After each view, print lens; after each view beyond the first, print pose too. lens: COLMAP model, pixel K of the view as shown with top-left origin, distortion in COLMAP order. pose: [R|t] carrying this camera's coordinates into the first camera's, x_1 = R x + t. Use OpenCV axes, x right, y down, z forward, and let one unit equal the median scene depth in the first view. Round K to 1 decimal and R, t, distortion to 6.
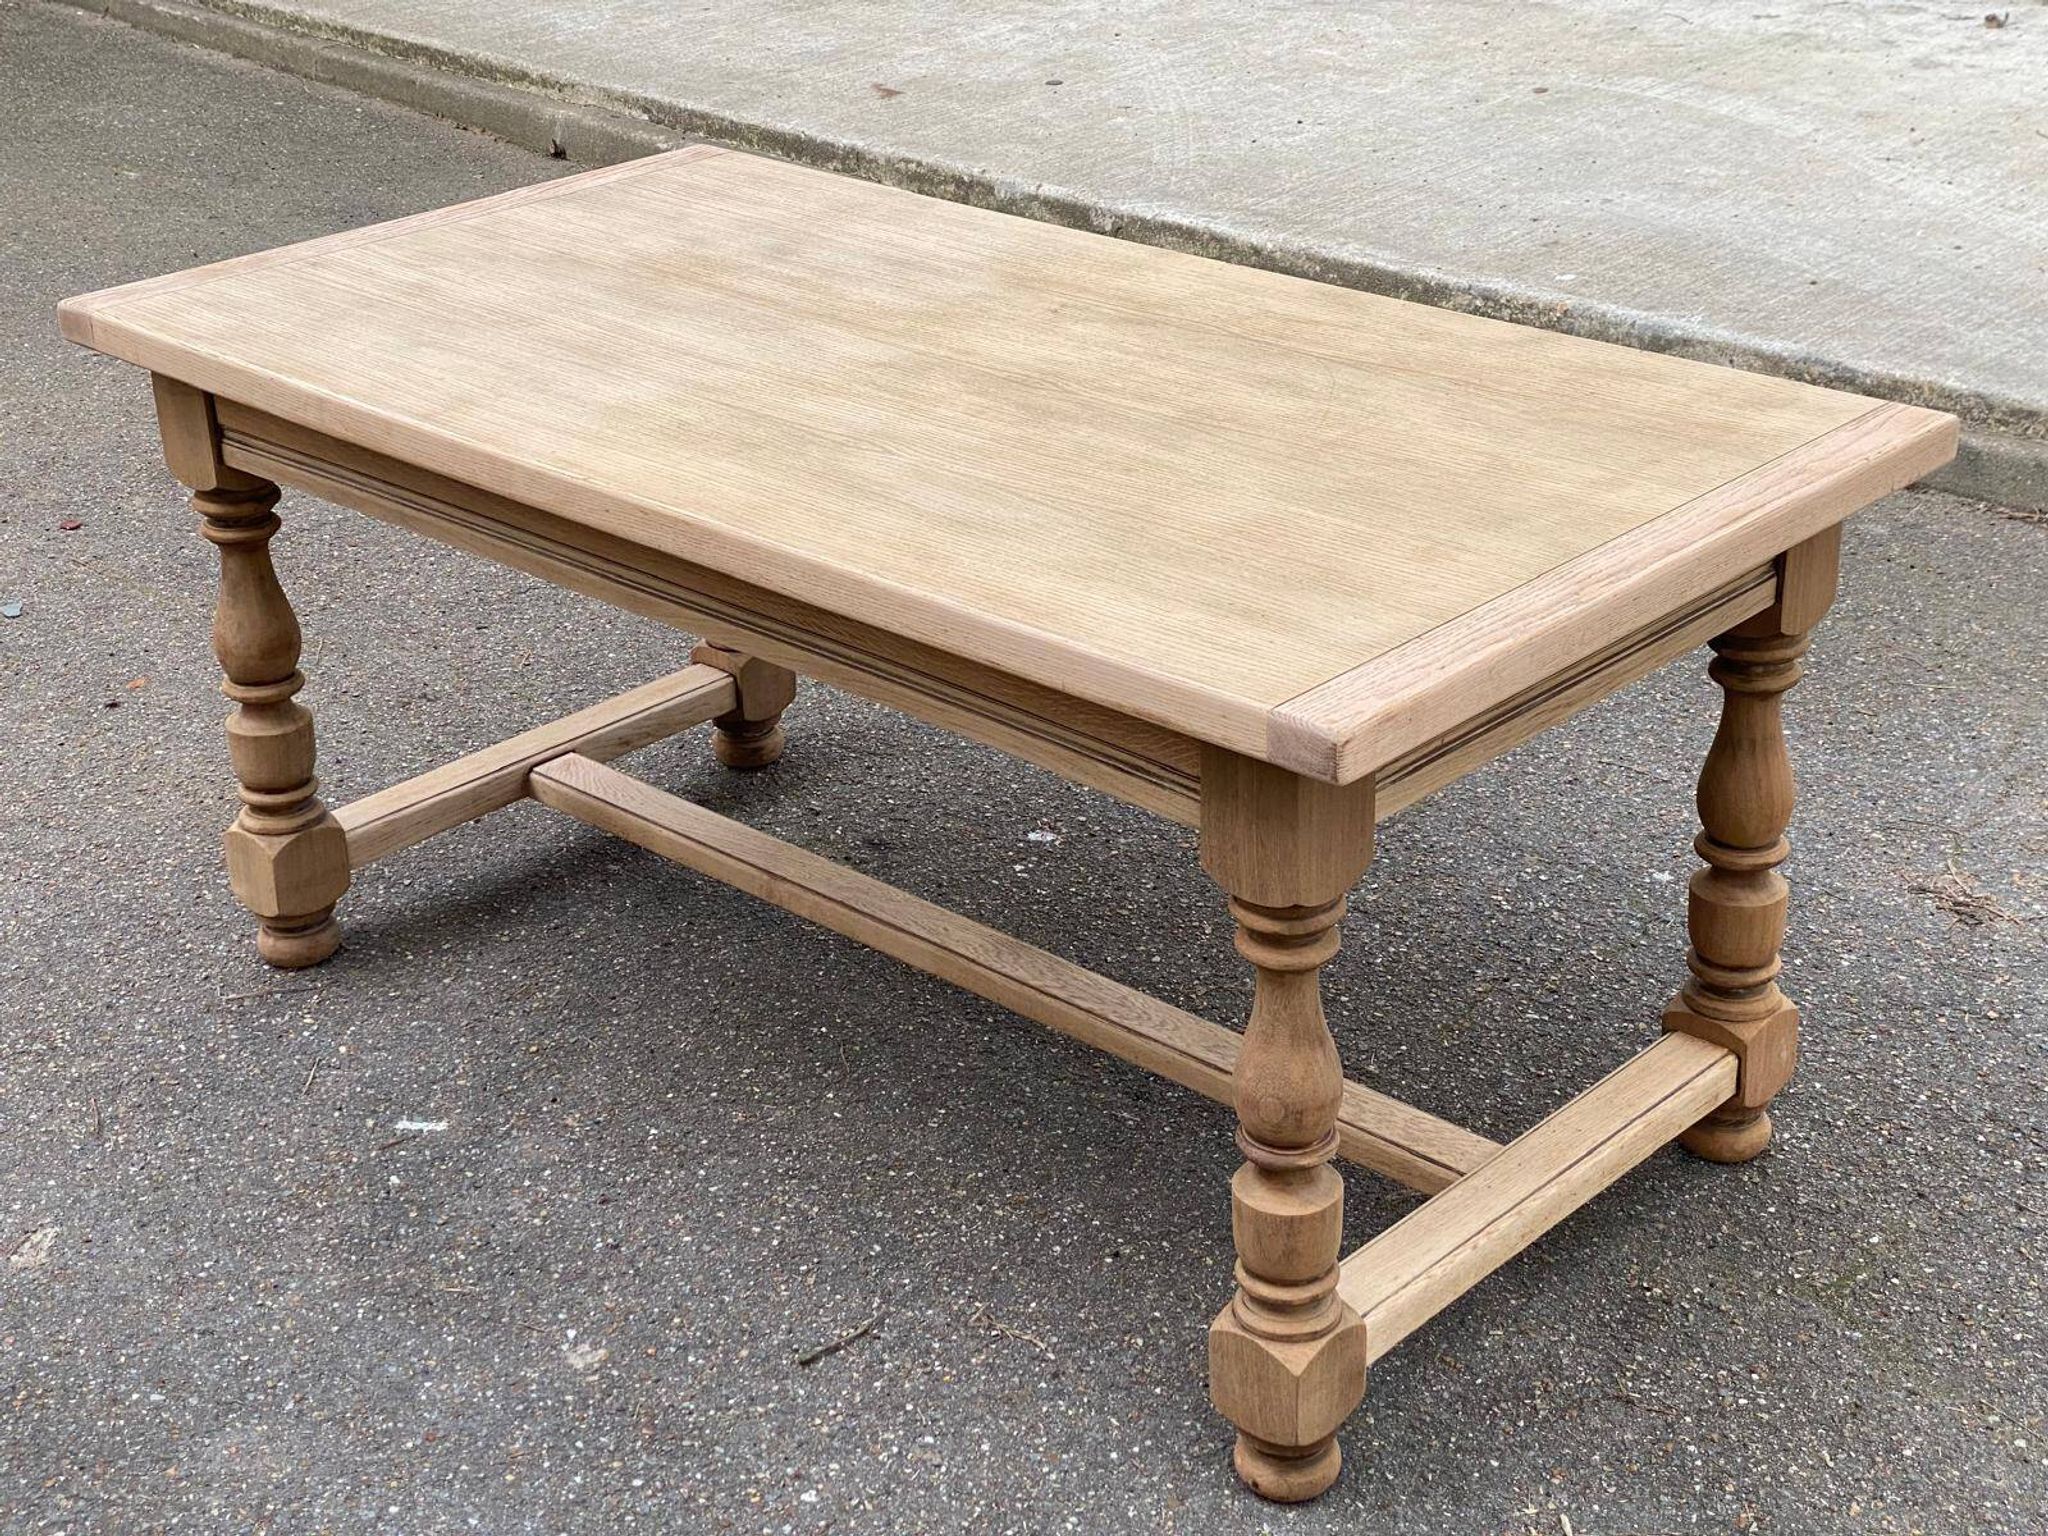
lens RADIAL K [[3034.9, 0, 1024.0], [0, 3034.9, 768.0], [0, 0, 1]] dist [0.201911, -0.558258]
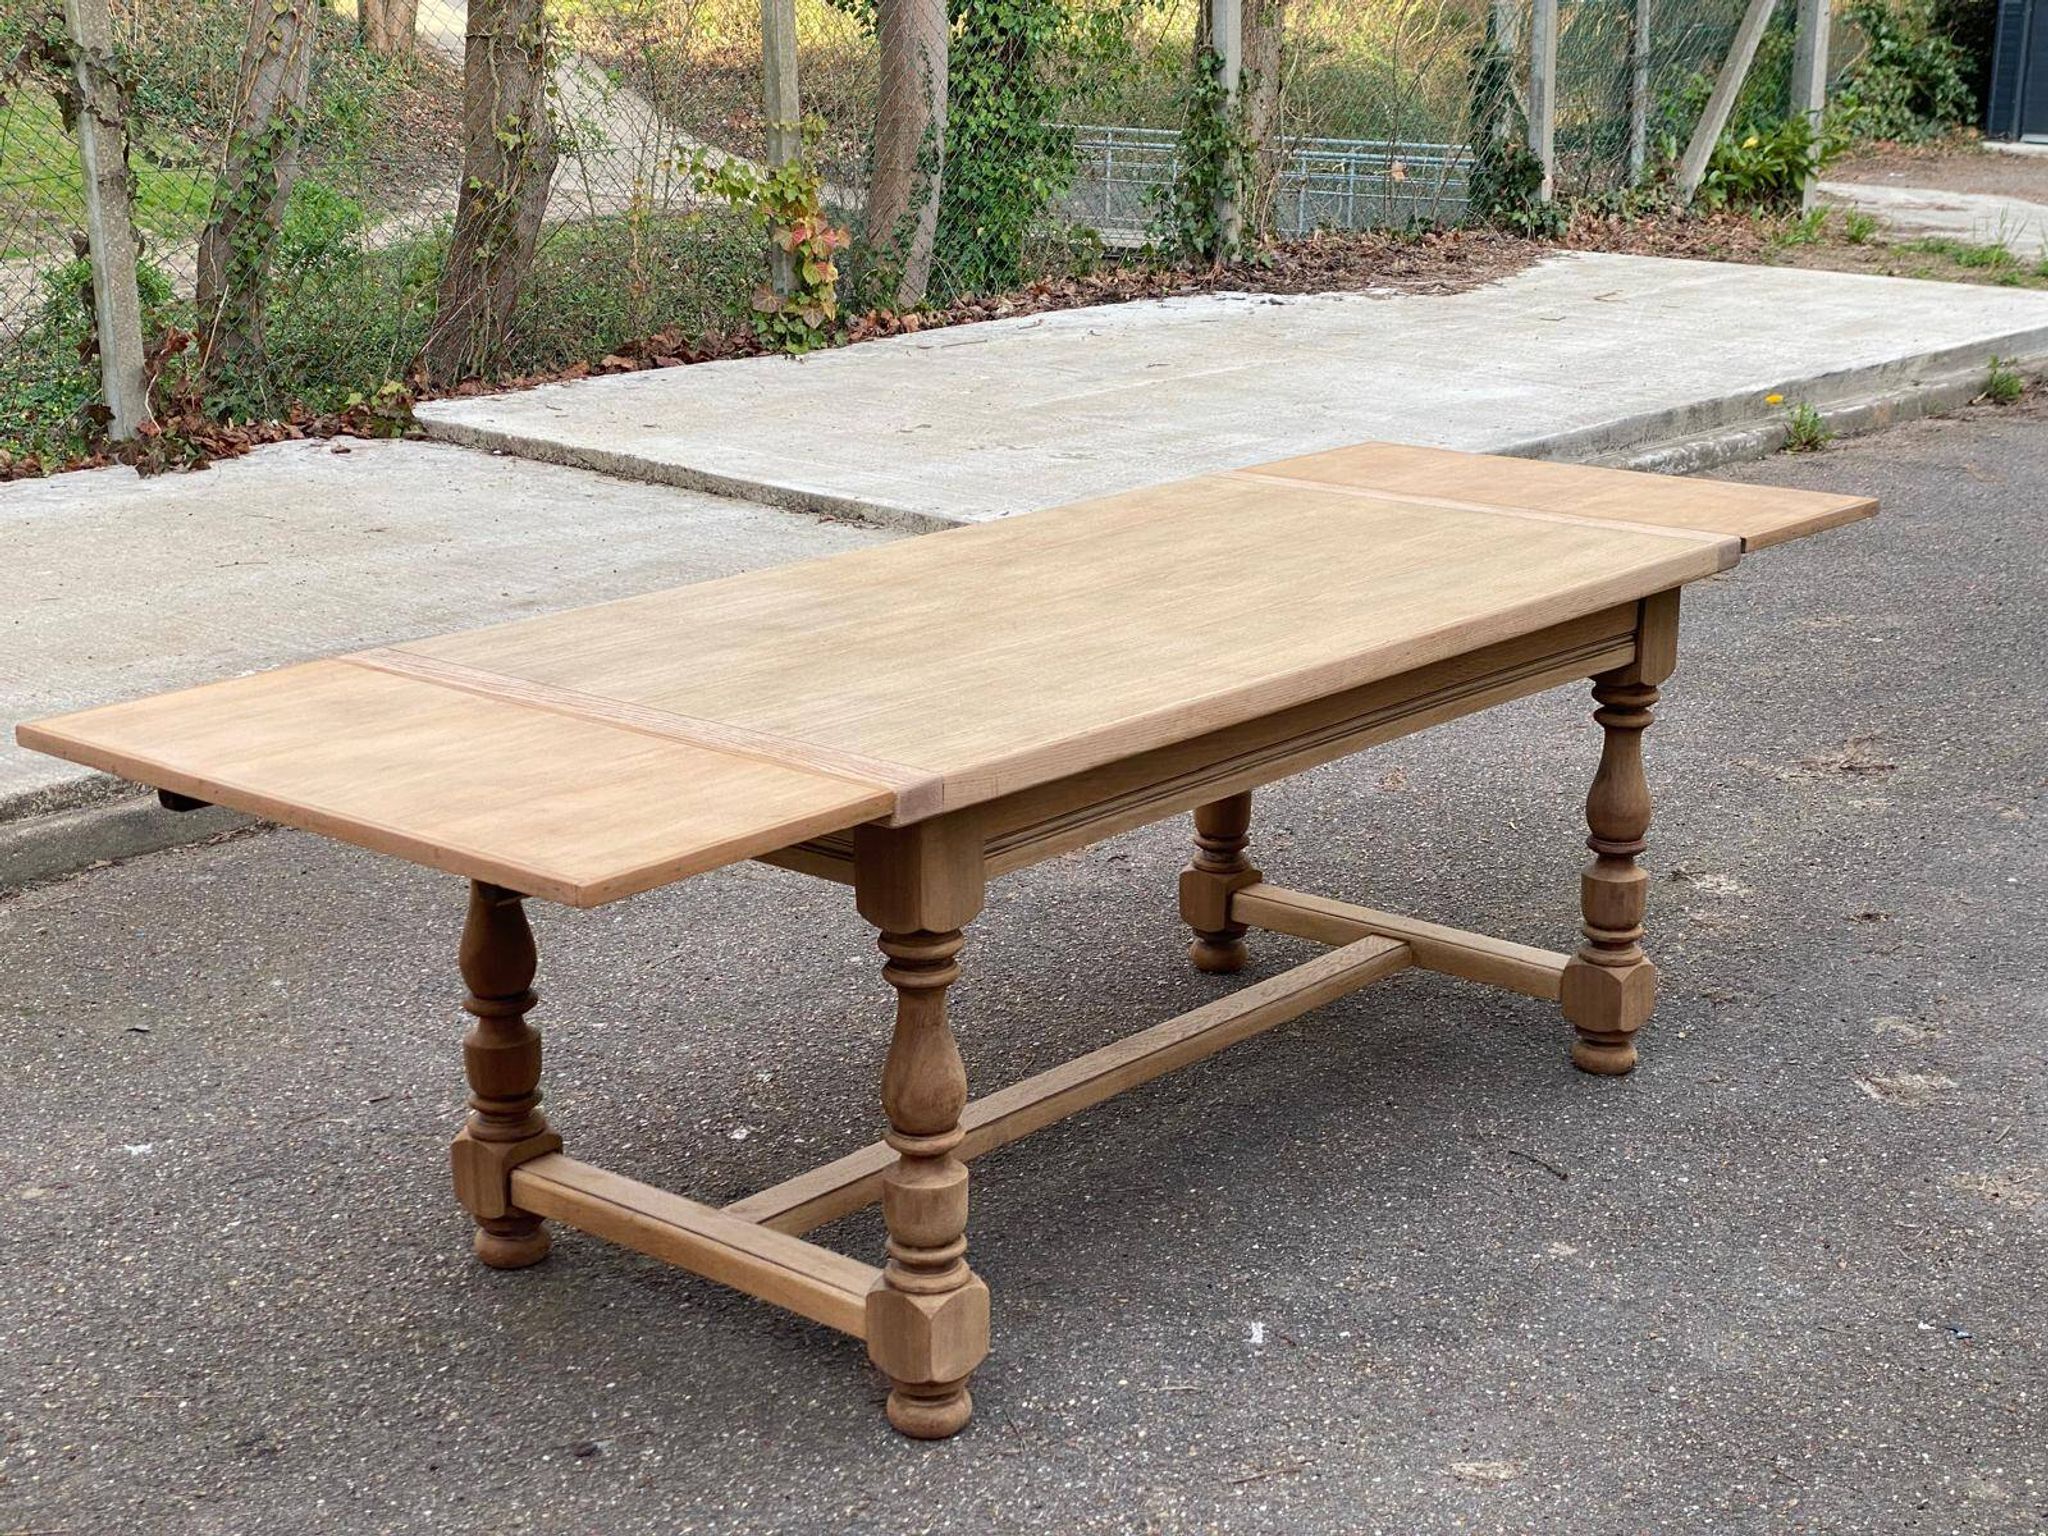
lens RADIAL K [[3047.6, 0, 1060.4], [0, 3047.6, 801.4], [0, 0, 1]] dist [0.124550, -0.077521]
pose [[-0.044440, -0.246287, 0.968177, -1.271019], [0.428294, 0.870857, 0.241190, -0.365743], [-0.902546, 0.425384, 0.066782, 0.933609]]
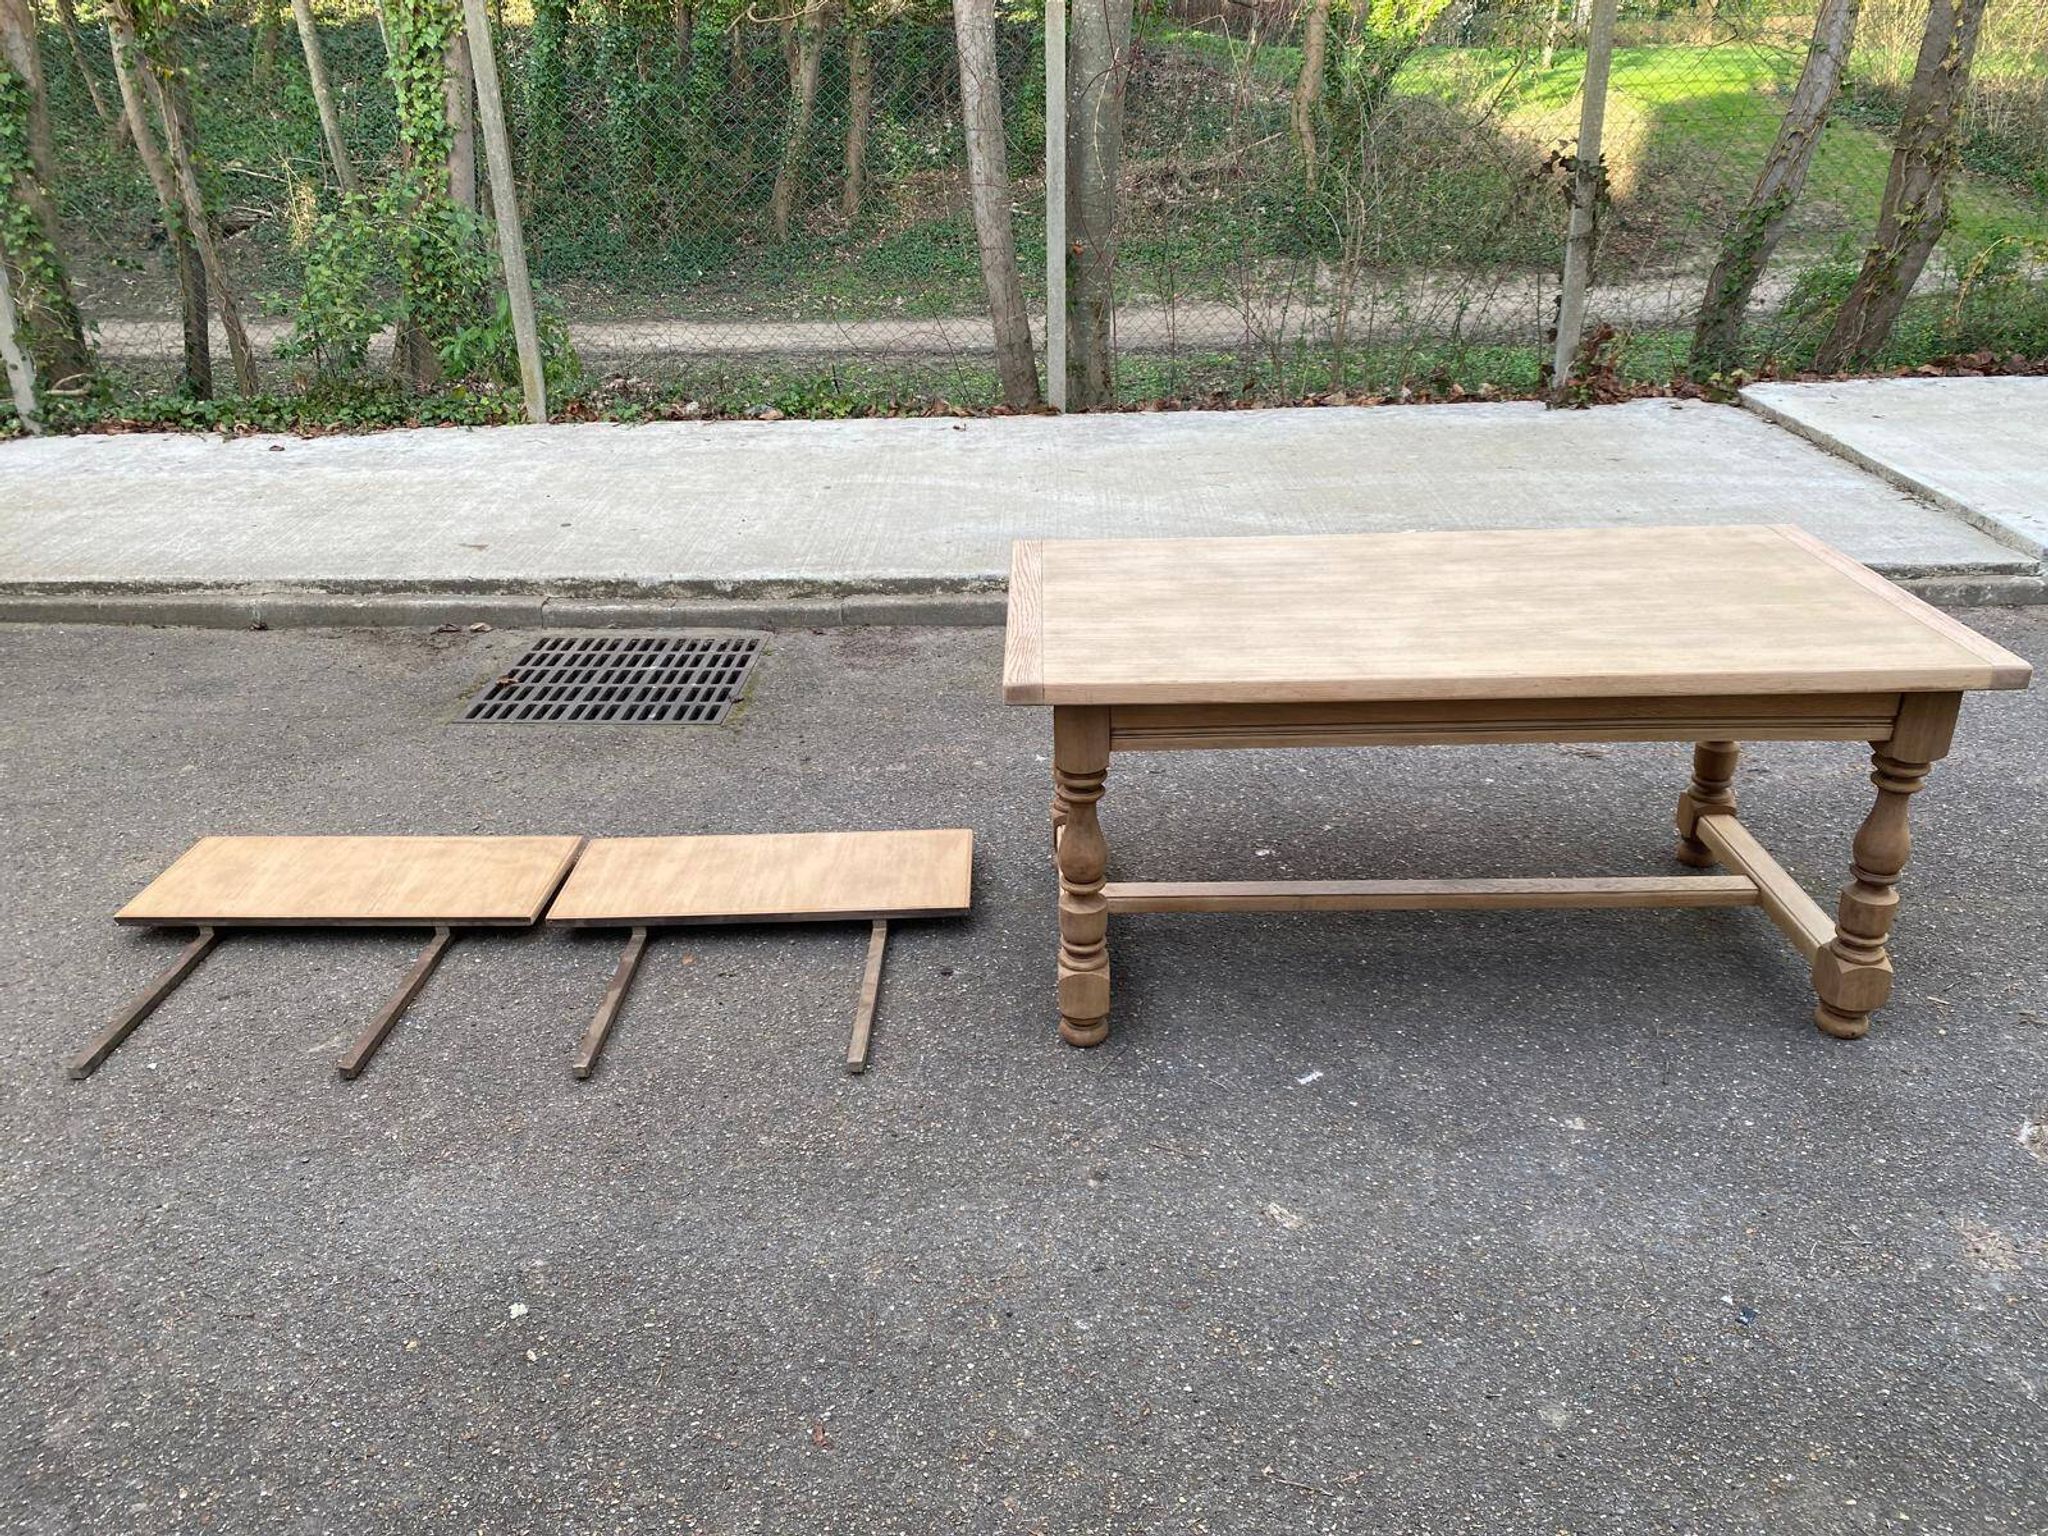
lens RADIAL K [[1563.1, 0, 1024.0], [0, 1563.1, 768.0], [0, 0, 1]] dist [0.069011, -0.103115]
pose [[0.736253, -0.263631, 0.623242, -0.863822], [0.289958, 0.955064, 0.061455, -0.163106], [-0.611438, 0.135467, 0.779611, 0.378537]]
